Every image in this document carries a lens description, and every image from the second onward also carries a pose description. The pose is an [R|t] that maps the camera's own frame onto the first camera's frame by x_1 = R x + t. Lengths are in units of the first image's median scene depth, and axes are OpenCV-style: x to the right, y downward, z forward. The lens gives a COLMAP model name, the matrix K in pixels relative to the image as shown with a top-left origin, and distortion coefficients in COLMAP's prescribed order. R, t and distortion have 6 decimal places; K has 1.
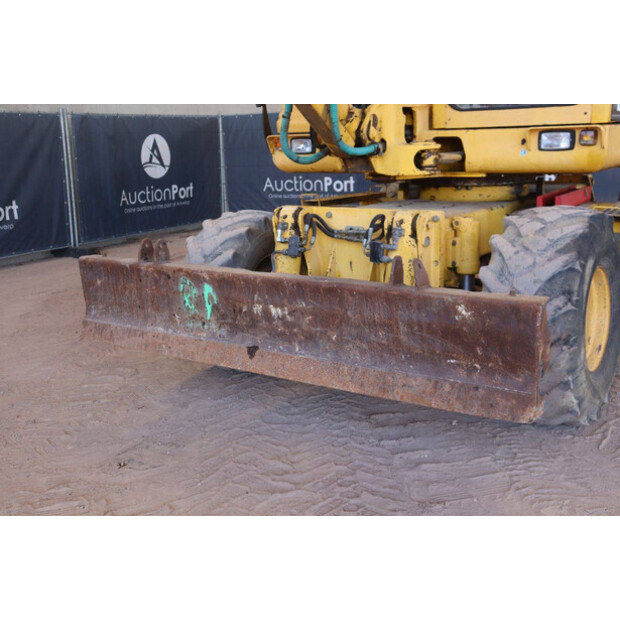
lens RADIAL K [[731.6, 0, 310.0], [0, 731.6, 310.0], [0, 0, 1]] dist [-0.036877, 0.201689]
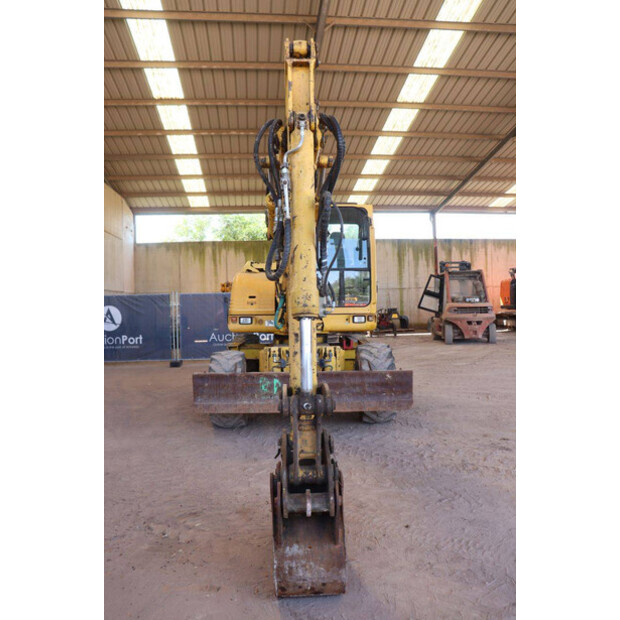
lens RADIAL K [[509.2, 0, 310.0], [0, 509.2, 310.0], [0, 0, 1]] dist [-0.178136, 0.142773]
pose [[0.812528, 0.010827, 0.582821, -0.979224], [0.120307, 0.975187, -0.185839, 0.064233], [-0.570372, 0.221117, 0.791064, -0.410209]]
